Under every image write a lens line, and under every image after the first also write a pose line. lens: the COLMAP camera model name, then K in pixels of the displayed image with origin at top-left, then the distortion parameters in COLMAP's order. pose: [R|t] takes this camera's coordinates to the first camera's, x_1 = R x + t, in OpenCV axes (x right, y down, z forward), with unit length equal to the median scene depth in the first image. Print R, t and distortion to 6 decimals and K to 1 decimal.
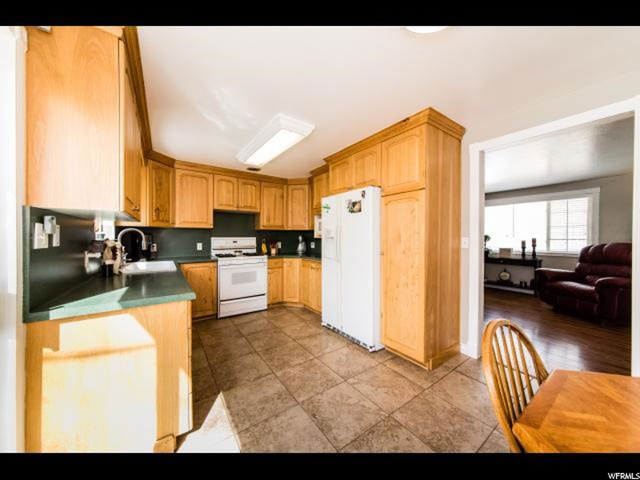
lens RADIAL K [[199.2, 0, 319.8], [0, 199.2, 231.4], [0, 0, 1]] dist [-0.000134, -0.000006]
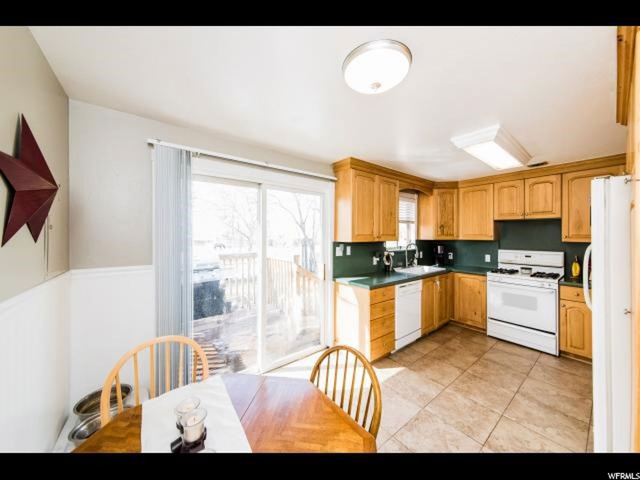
lens RADIAL K [[225.0, 0, 351.5], [0, 225.0, 226.5], [0, 0, 1]] dist [-0.000624, 0.000041]
pose [[0.201727, -0.044487, -0.978431, 0.423793], [0.008336, 0.999010, -0.043704, -0.045227], [0.979406, 0.000660, 0.201898, 0.129778]]
